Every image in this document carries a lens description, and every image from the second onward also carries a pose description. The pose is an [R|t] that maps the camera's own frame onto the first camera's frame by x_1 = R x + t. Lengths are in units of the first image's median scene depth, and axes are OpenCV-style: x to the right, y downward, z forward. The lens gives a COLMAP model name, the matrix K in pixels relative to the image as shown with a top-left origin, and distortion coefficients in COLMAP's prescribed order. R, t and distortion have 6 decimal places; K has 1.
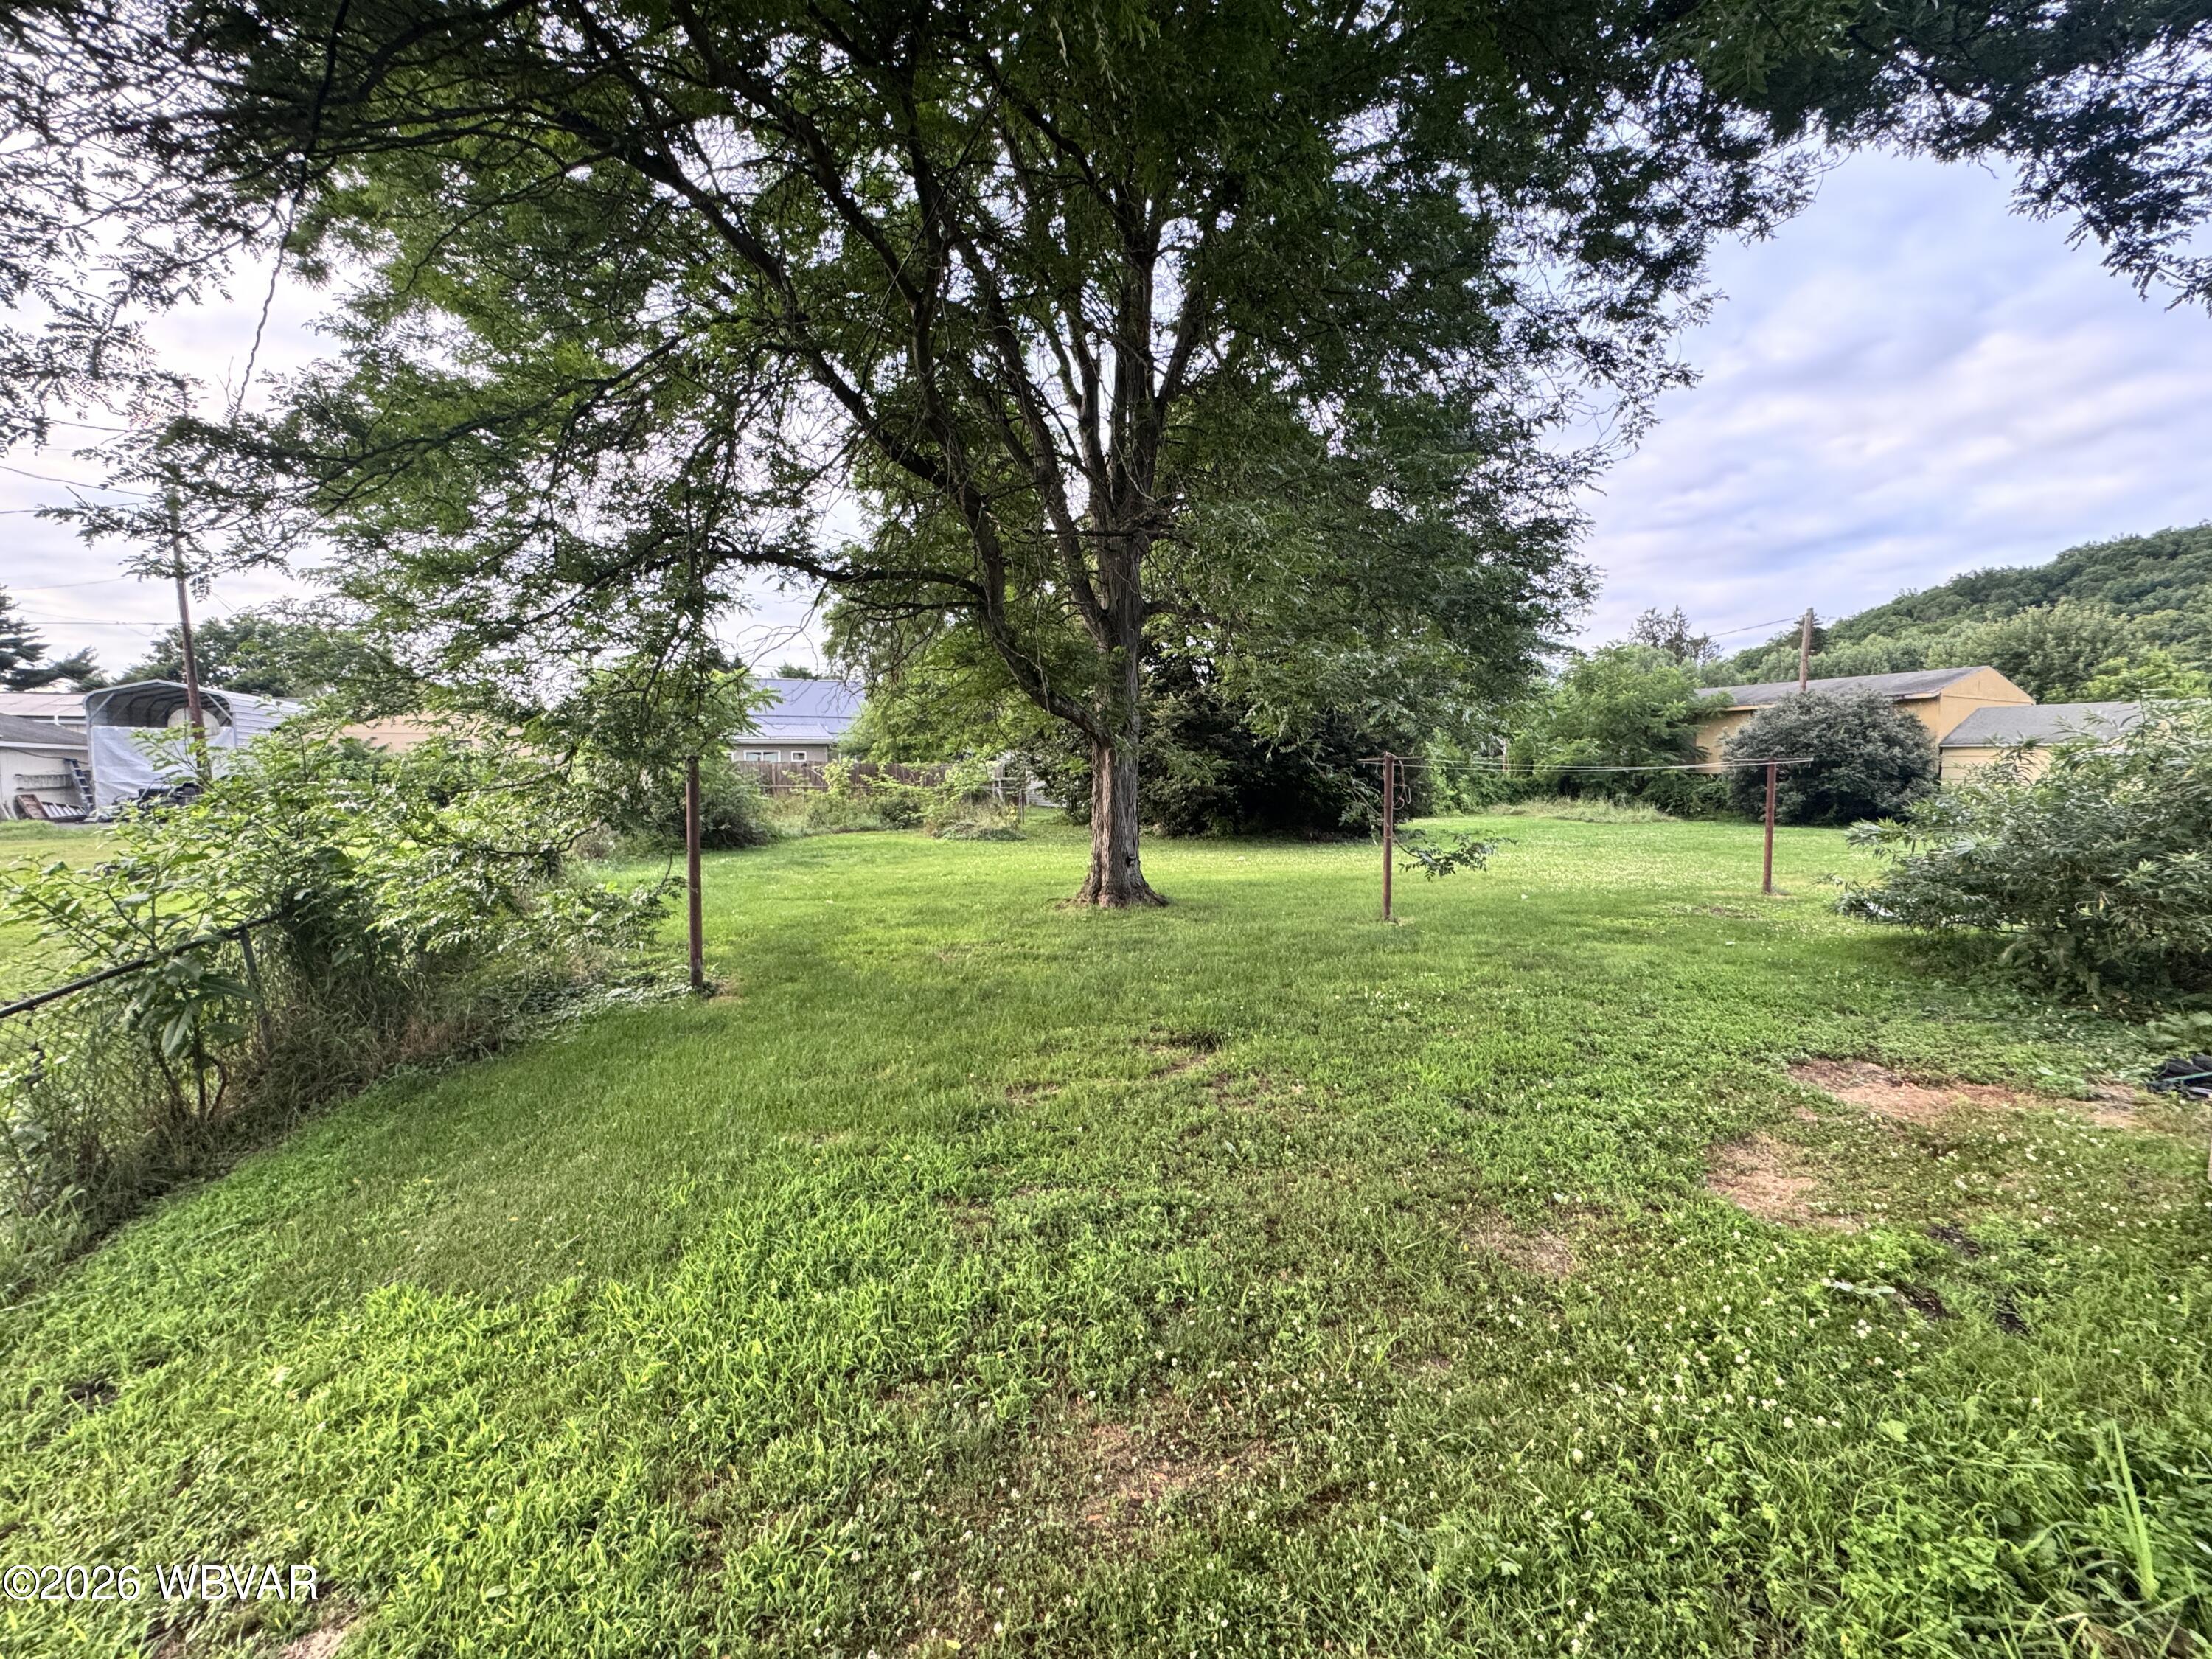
lens RADIAL K [[889.3, 0, 1102.1], [0, 889.3, 825.2], [0, 0, 1]] dist [-0.003770, -0.000481]
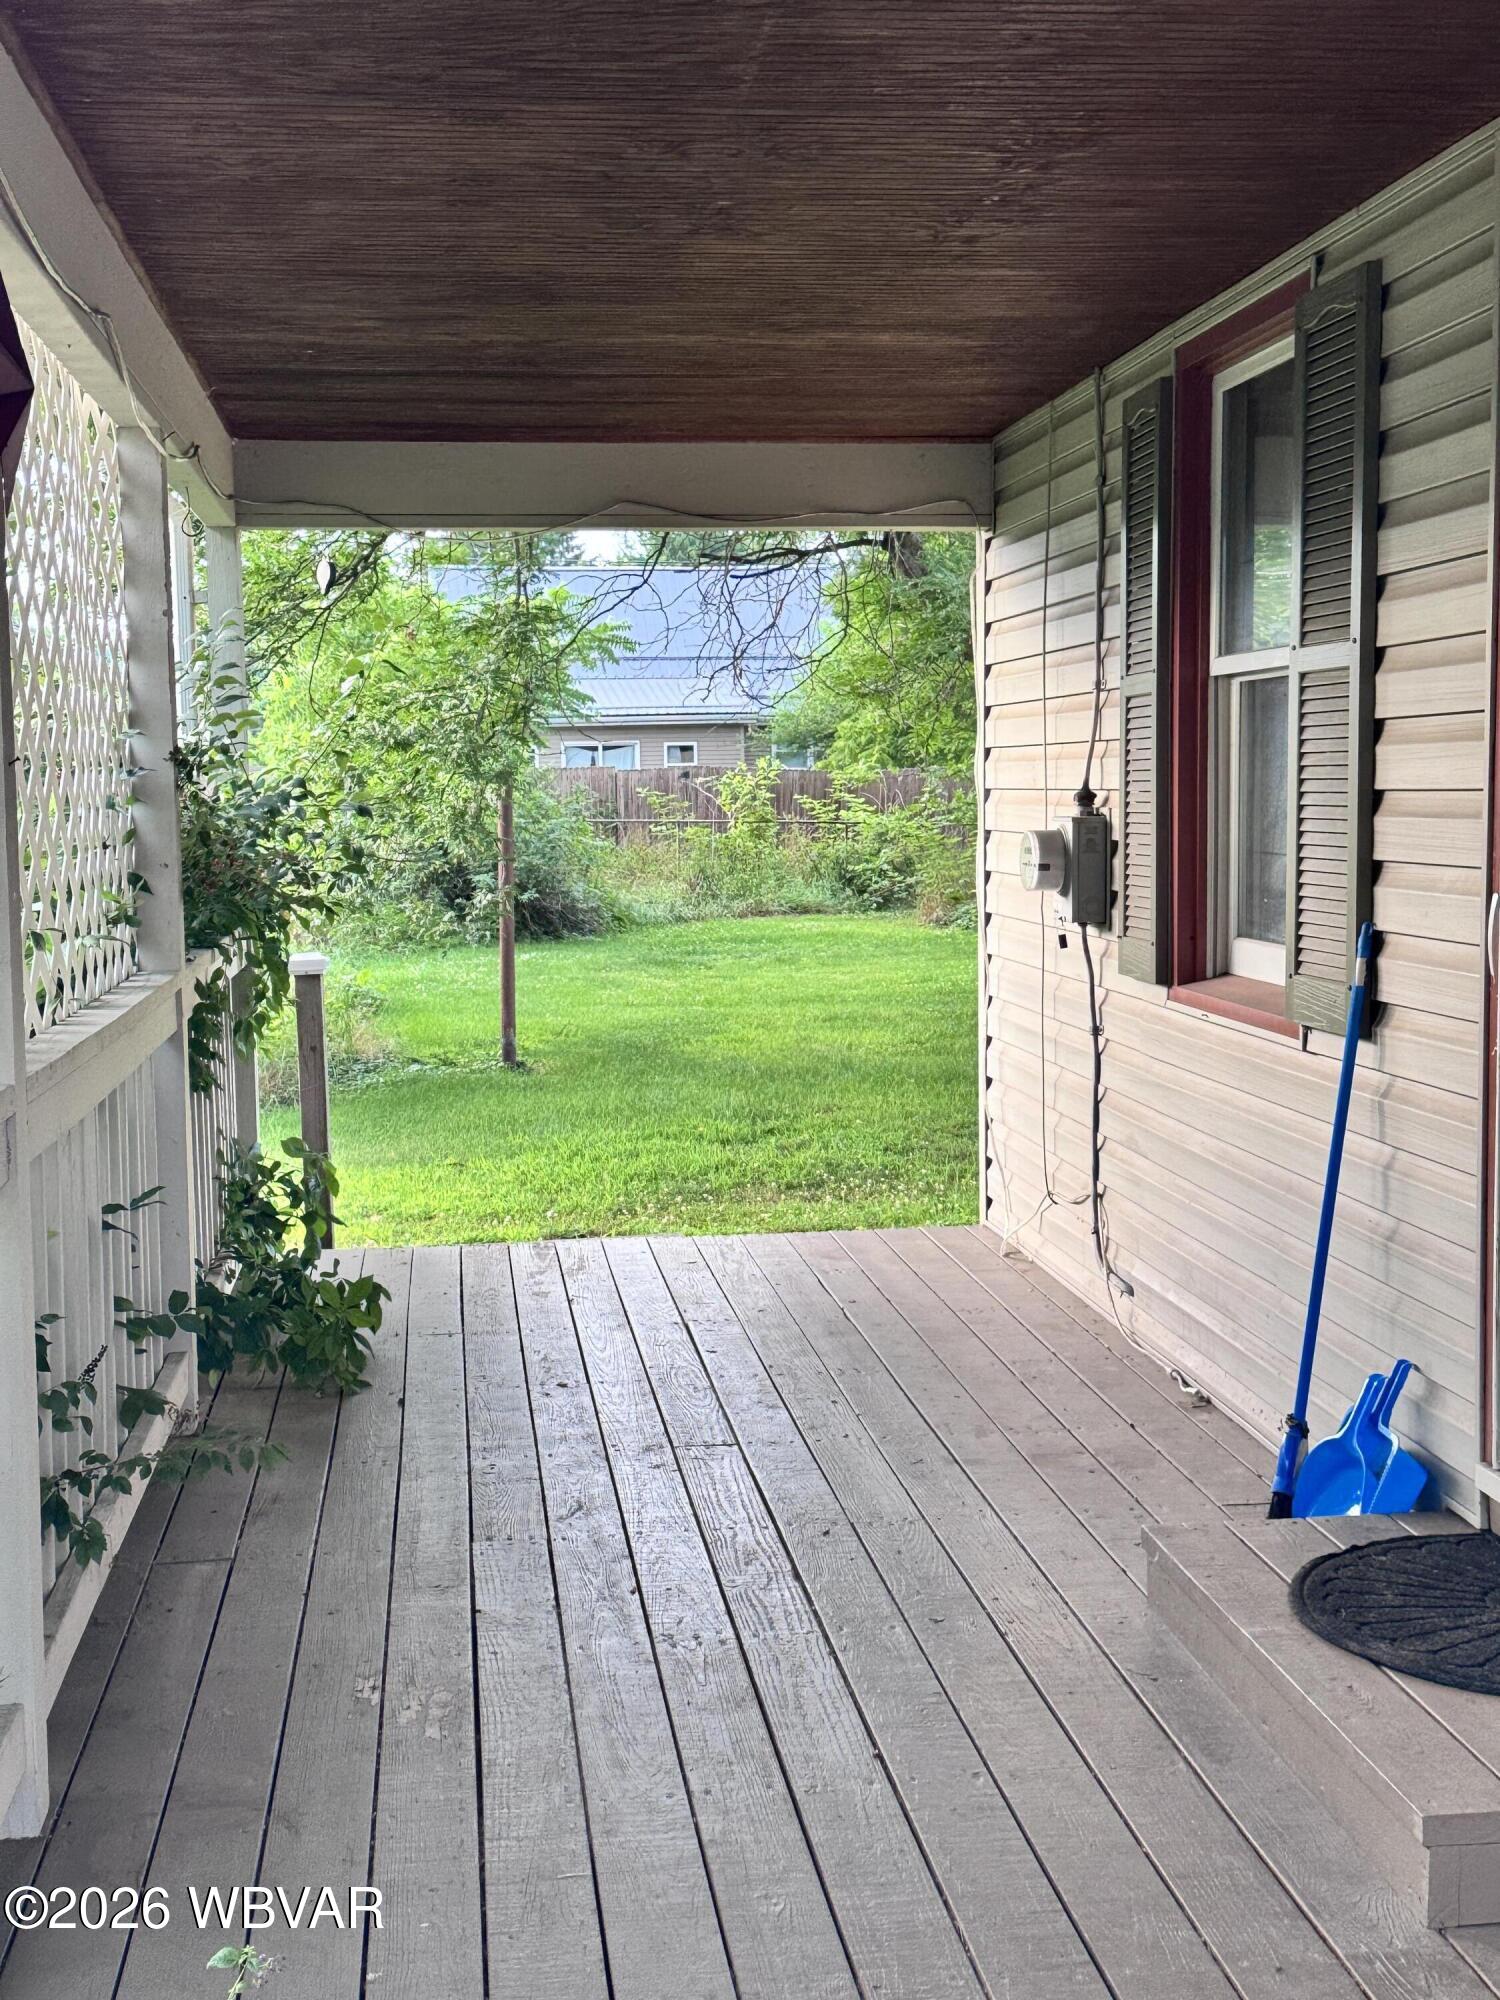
lens RADIAL K [[2556.6, 0, 750.4], [0, 2556.6, 1000.8], [0, 0, 1]] dist [0.000703, 0.000018]
pose [[0.952878, 0.015994, -0.302933, 0.117789], [-0.008924, 0.999655, 0.024709, 0.018583], [0.303224, -0.020841, 0.952691, -0.297145]]
